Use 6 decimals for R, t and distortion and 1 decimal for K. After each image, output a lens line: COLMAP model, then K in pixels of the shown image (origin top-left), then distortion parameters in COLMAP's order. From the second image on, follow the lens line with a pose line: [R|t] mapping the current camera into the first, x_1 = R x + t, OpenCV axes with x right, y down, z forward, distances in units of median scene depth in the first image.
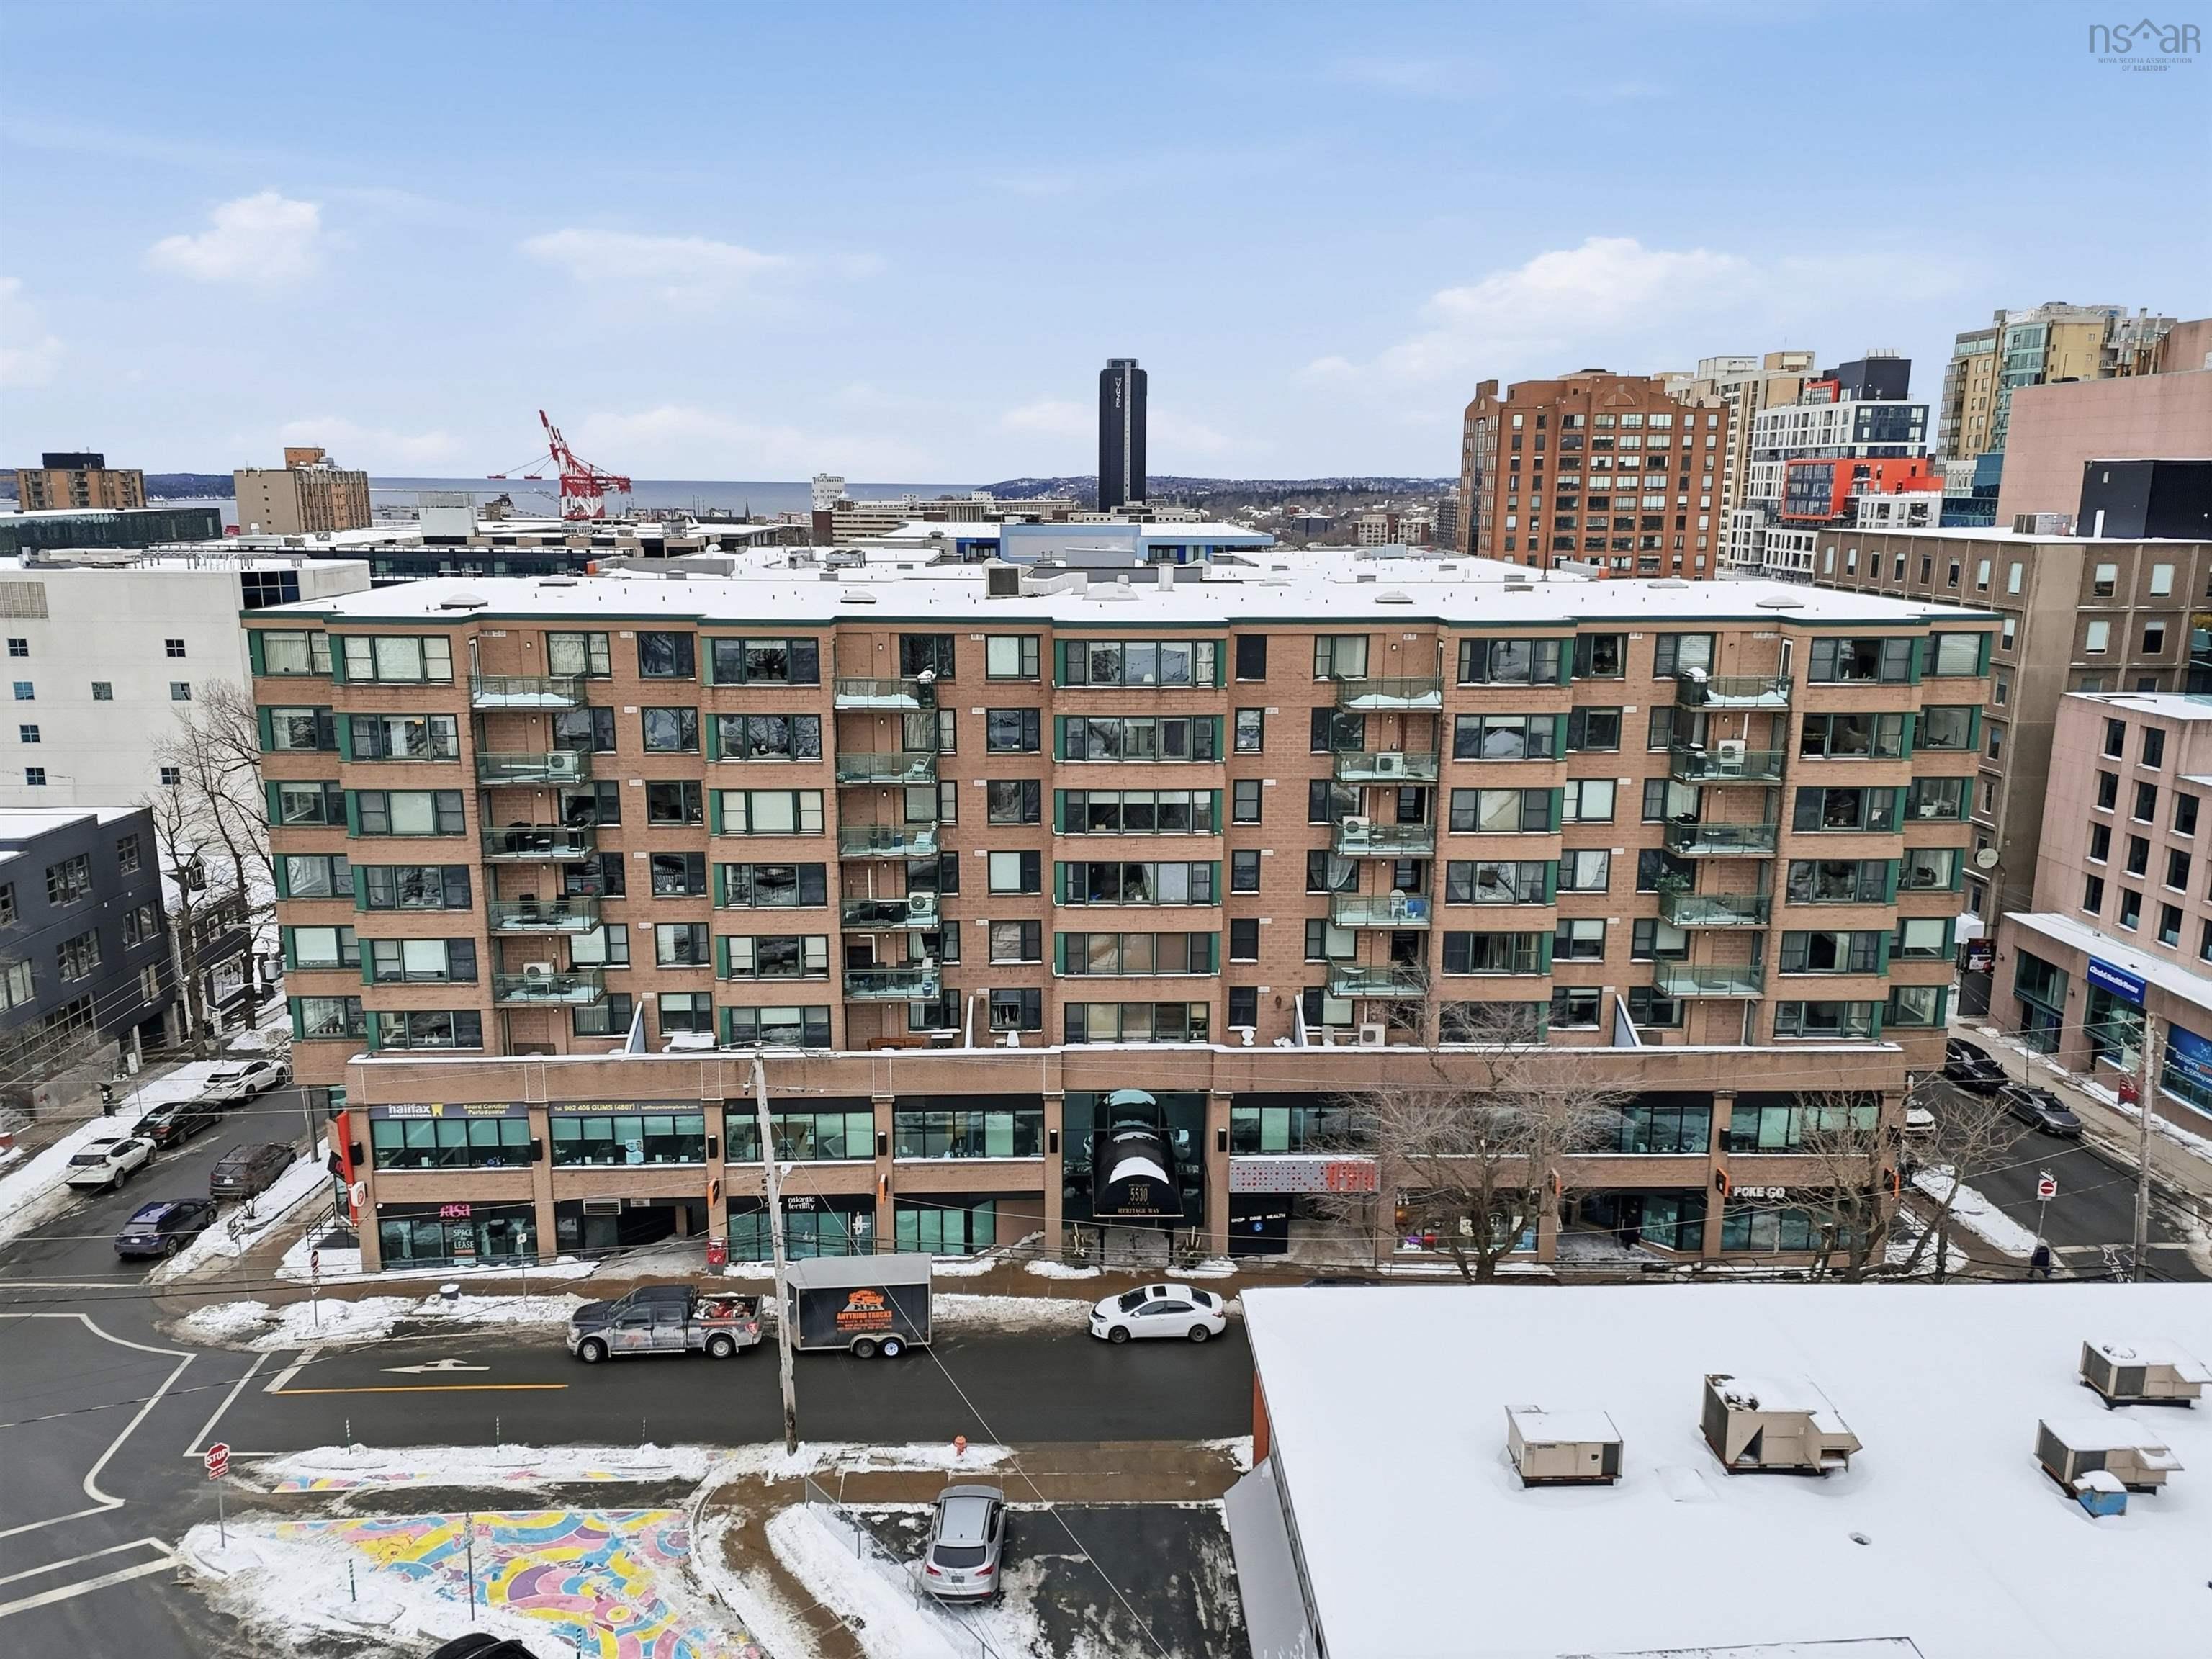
lens RADIAL K [[1609.9, 0, 1106.0], [0, 1609.9, 829.5], [0, 0, 1]] dist [0.083216, -0.063582]
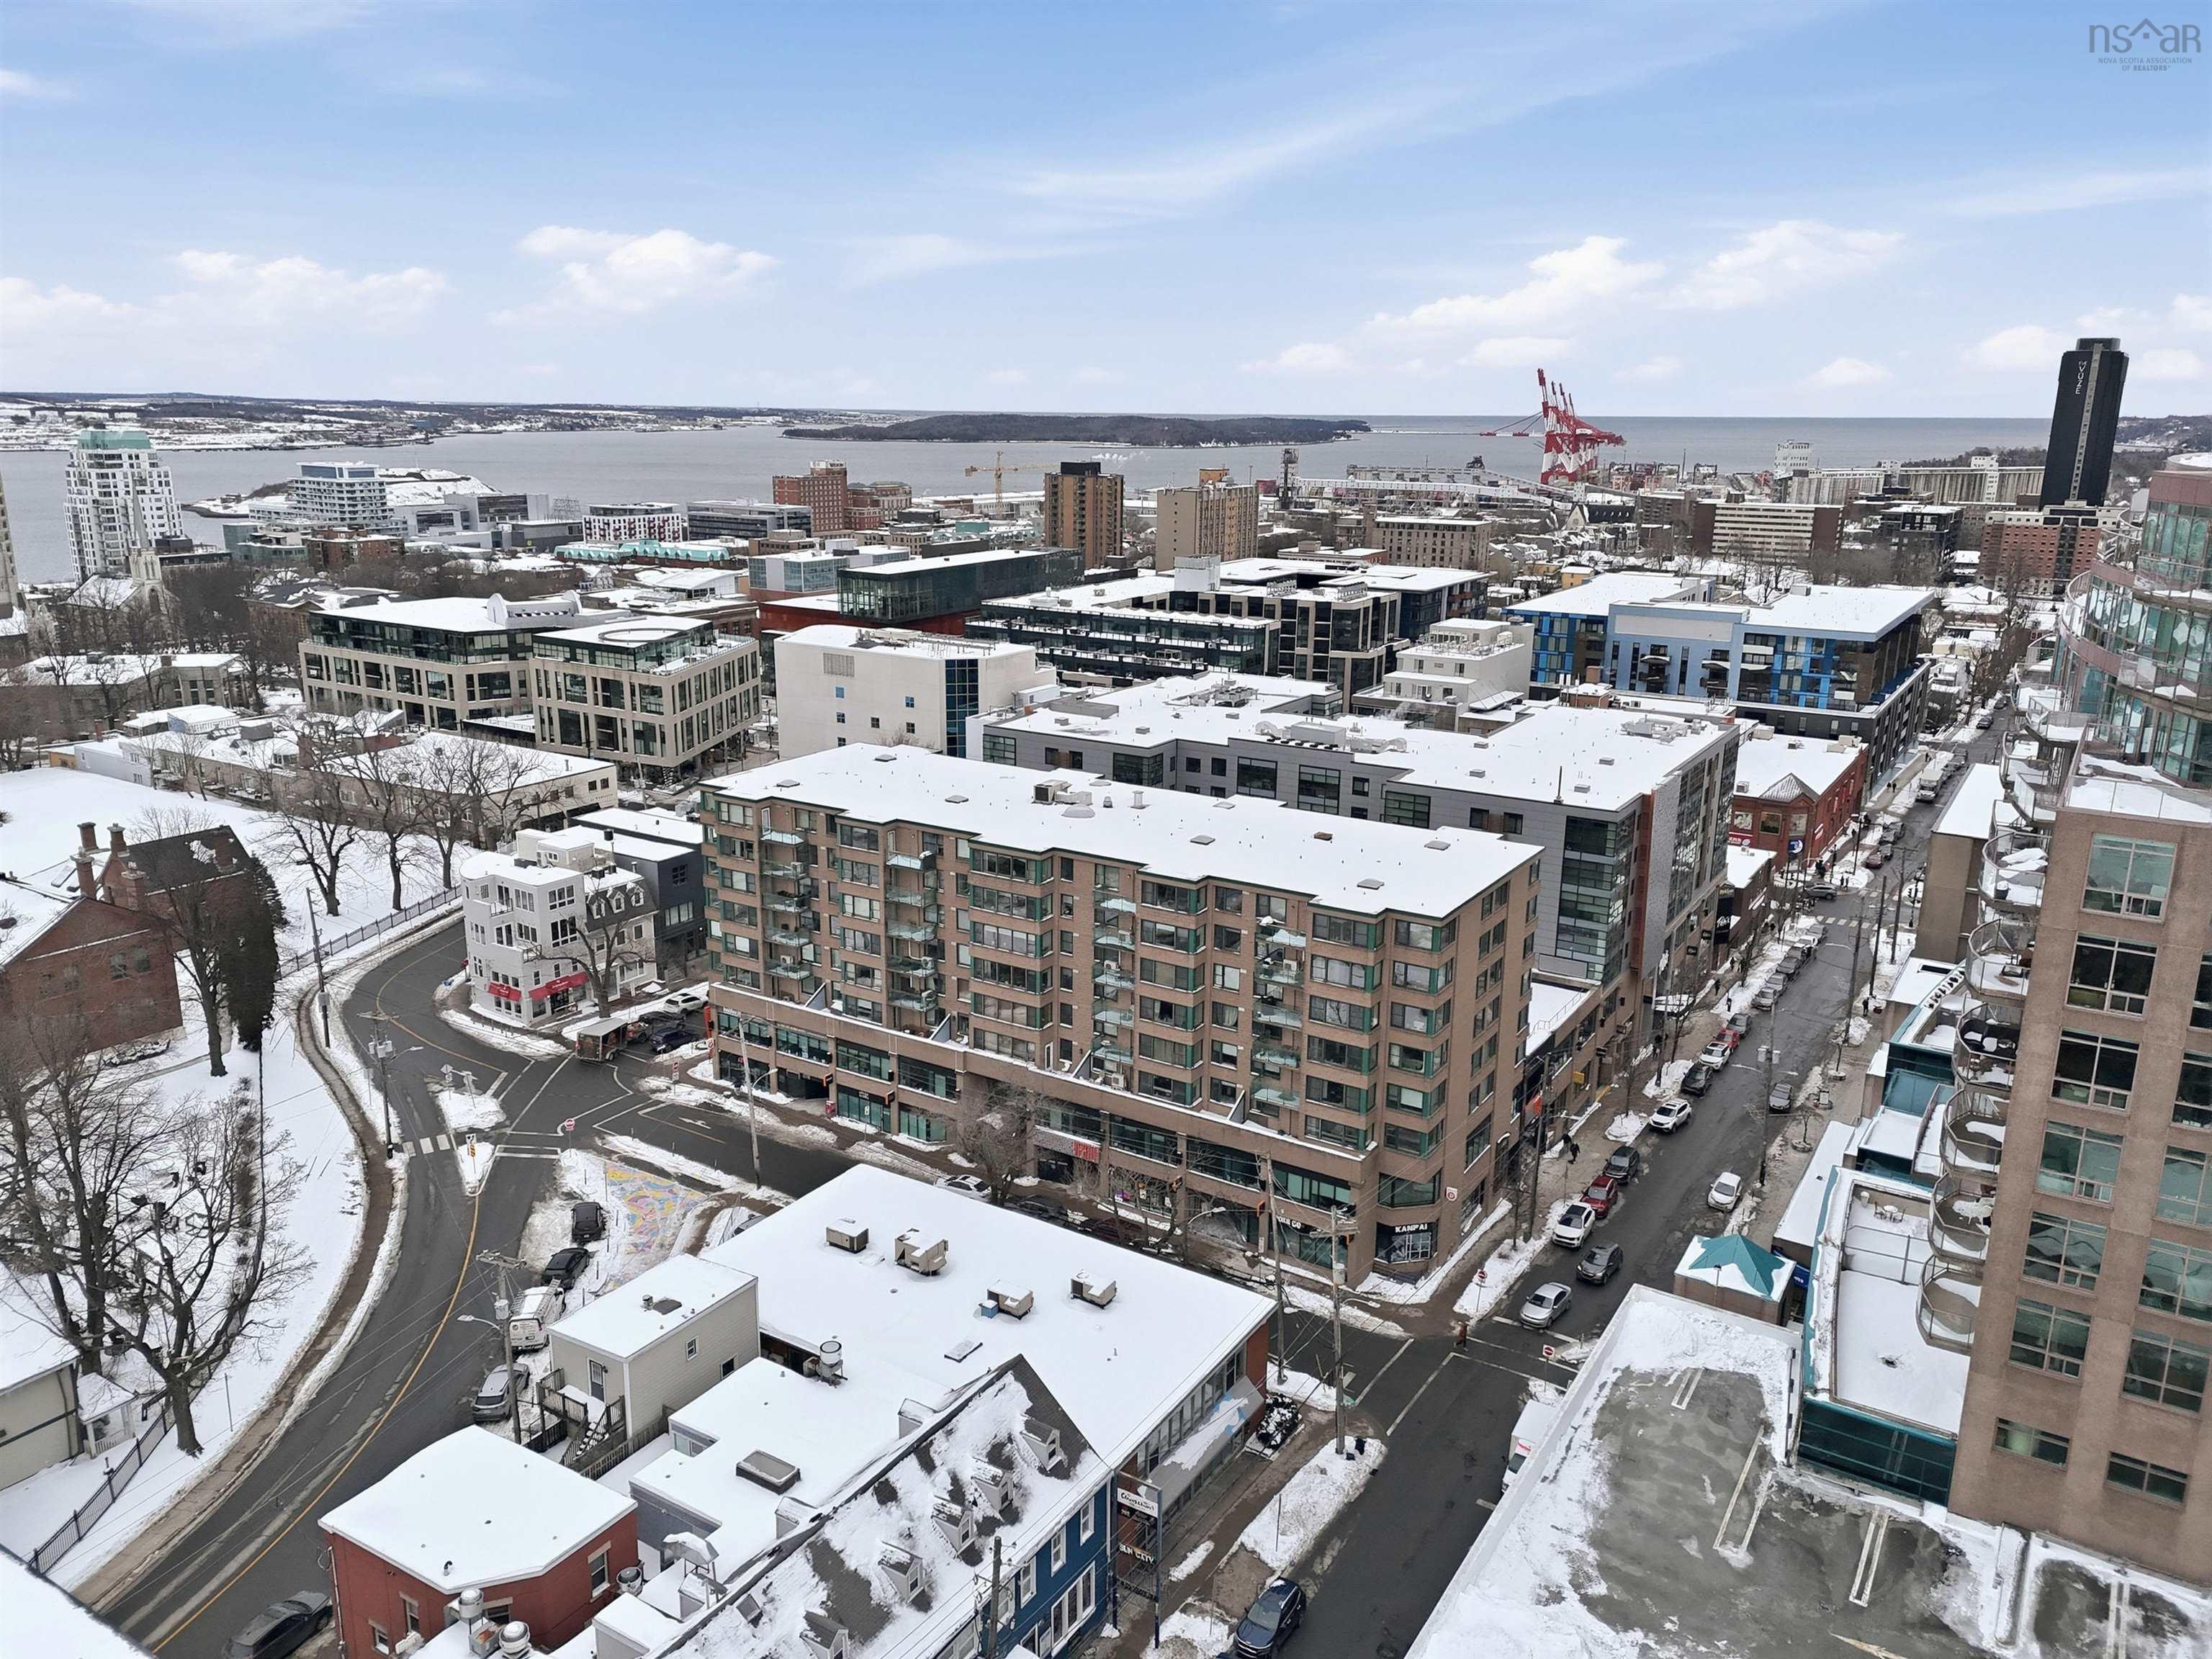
lens RADIAL K [[1603.7, 0, 1106.0], [0, 1603.7, 829.5], [0, 0, 1]] dist [0.123507, -0.156071]
pose [[0.824113, 0.147390, -0.546913, 1.141407], [-0.126772, 0.989053, 0.075518, -0.298232], [0.552057, 0.007097, 0.833776, -0.543077]]
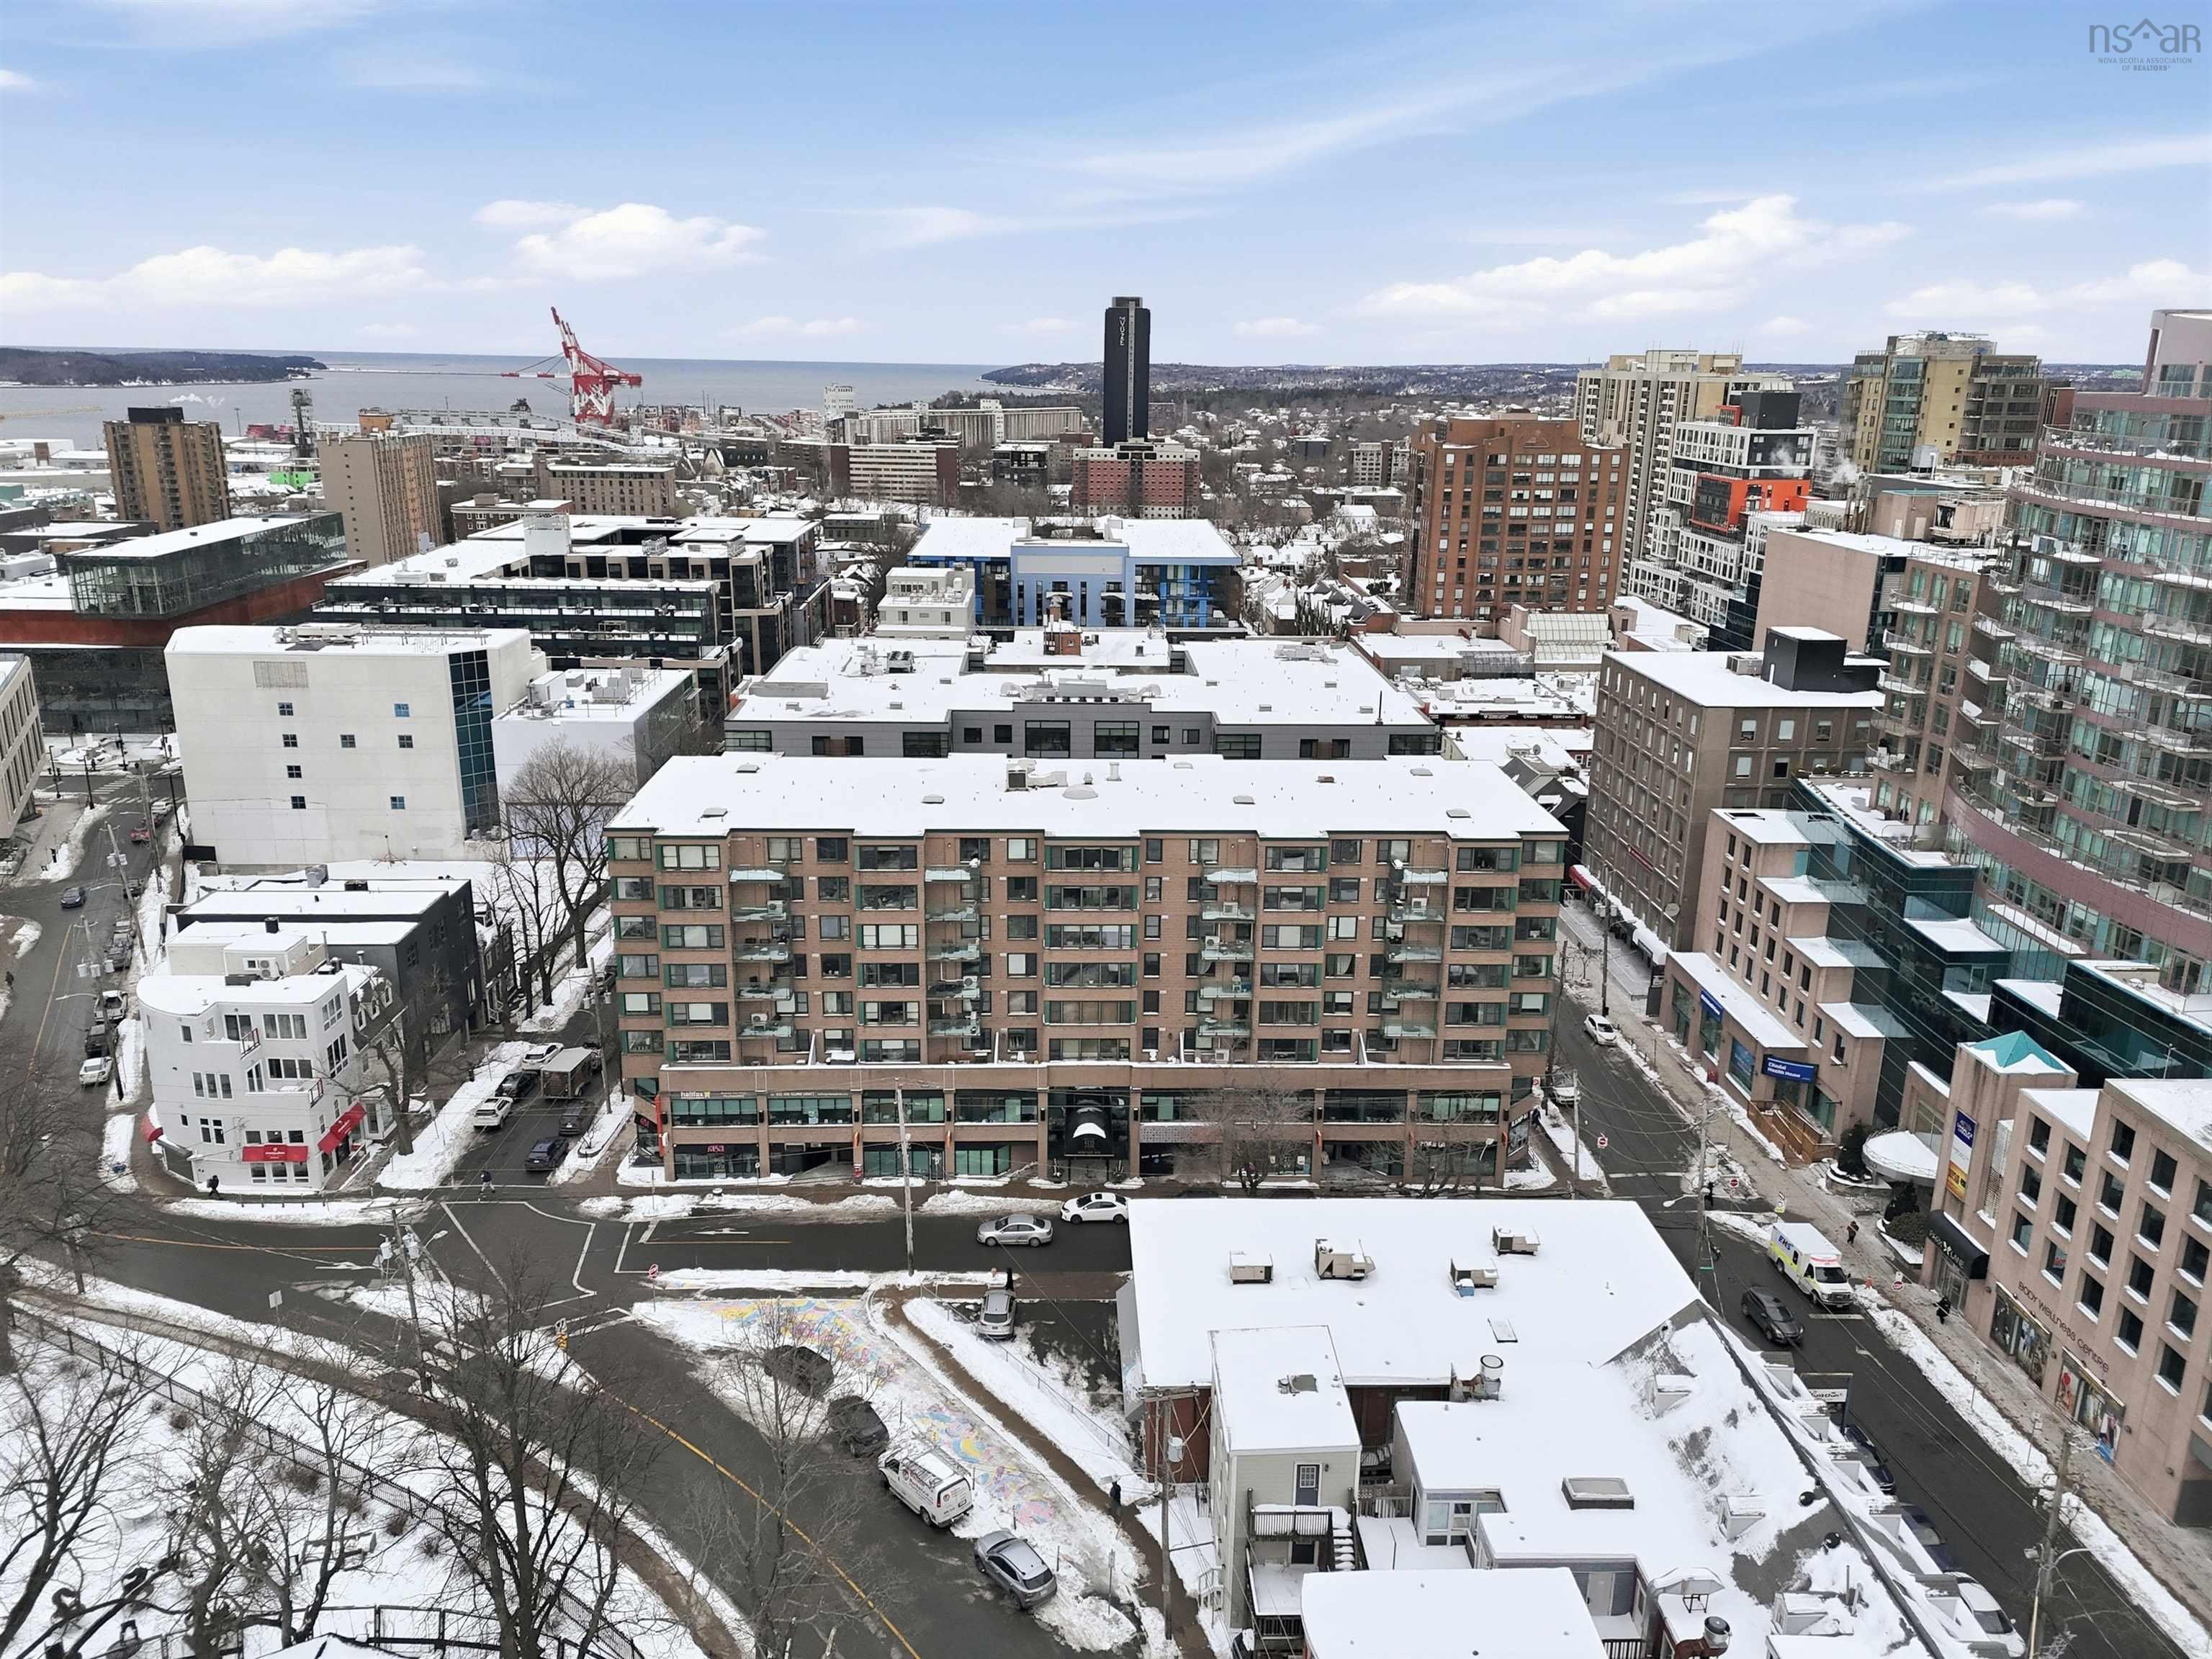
lens RADIAL K [[1603.7, 0, 1106.0], [0, 1603.7, 829.5], [0, 0, 1]] dist [0.123507, -0.156071]
pose [[0.999950, 0.009299, -0.003625, 0.041883], [-0.009028, 0.997589, 0.068810, -0.250891], [0.004256, -0.068774, 0.997623, -0.781735]]
